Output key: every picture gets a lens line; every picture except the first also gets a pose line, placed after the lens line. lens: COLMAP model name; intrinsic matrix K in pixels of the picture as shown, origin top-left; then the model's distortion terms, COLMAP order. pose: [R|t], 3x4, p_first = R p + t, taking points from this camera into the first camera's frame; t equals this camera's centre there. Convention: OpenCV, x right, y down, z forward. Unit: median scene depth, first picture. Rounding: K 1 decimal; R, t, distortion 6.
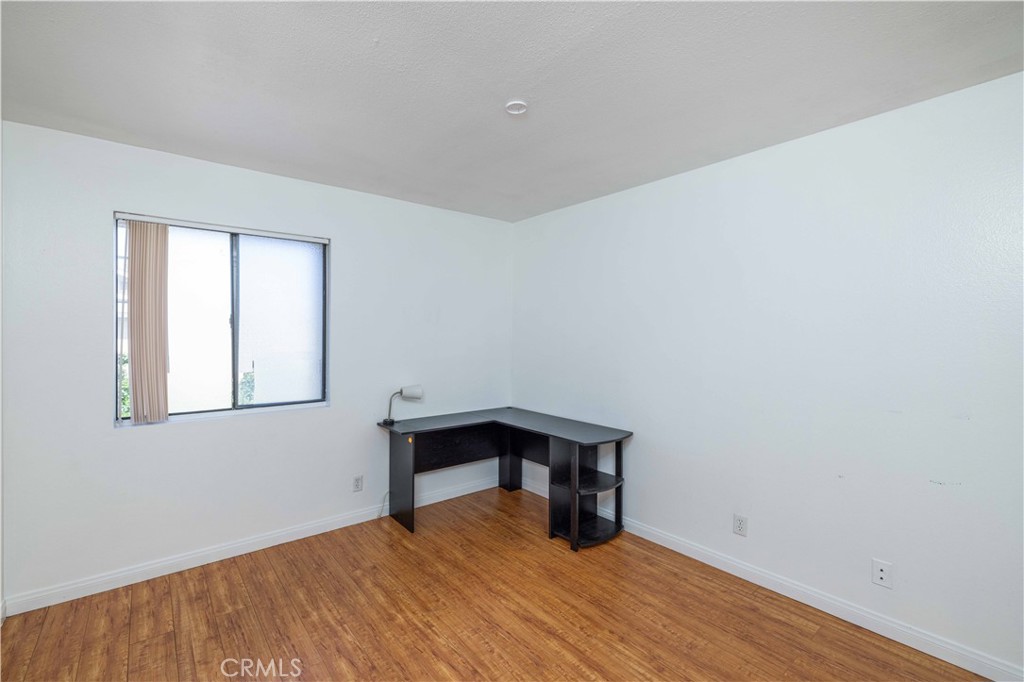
lens RADIAL K [[463.5, 0, 504.2], [0, 463.5, 334.6], [0, 0, 1]] dist [-0.003489, 0.000067]
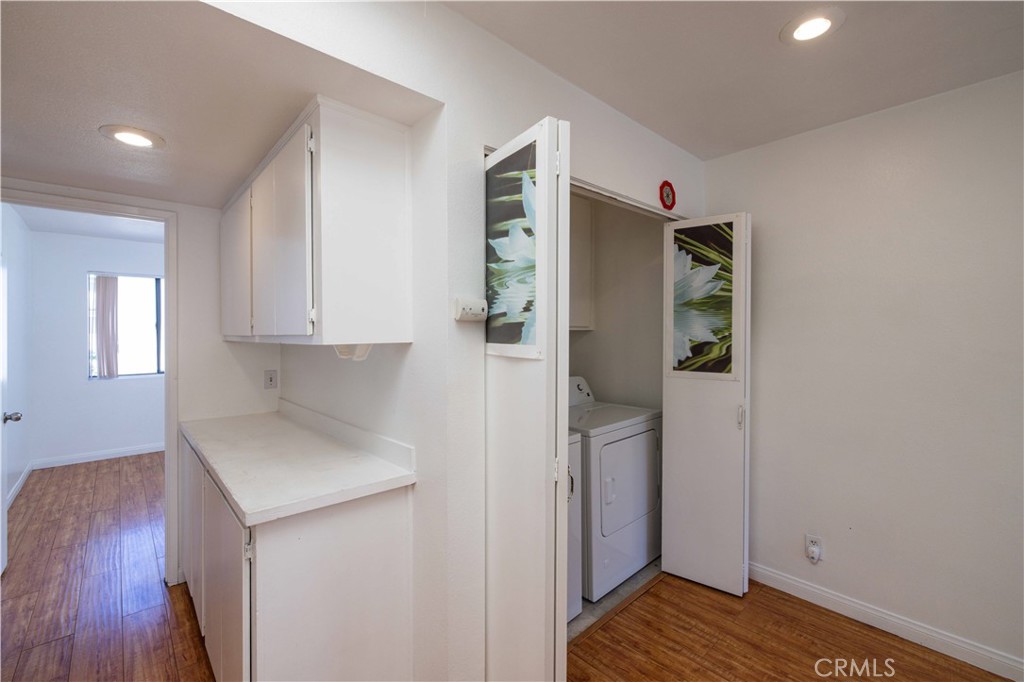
lens RADIAL K [[431.6, 0, 509.9], [0, 431.6, 338.9], [0, 0, 1]] dist [-0.000216, -0.001283]
pose [[0.996558, 0.007355, 0.082566, 0.770417], [-0.008349, 0.999897, 0.011692, -0.008505], [-0.082472, -0.012341, 0.996517, -0.948673]]
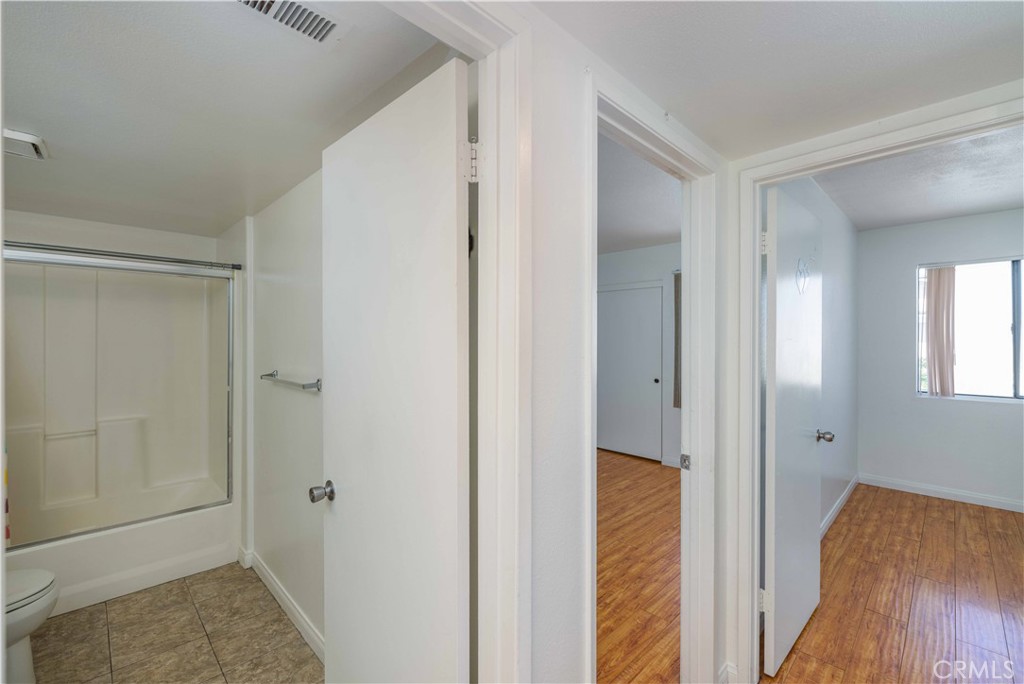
lens RADIAL K [[431.6, 0, 512.2], [0, 431.6, 339.7], [0, 0, 1]] dist [-0.000216, -0.001283]
pose [[0.118057, 0.003199, -0.993002, 0.496308], [0.000063, 0.999995, 0.003229, -0.003526], [0.993007, -0.000444, 0.118056, -0.595087]]
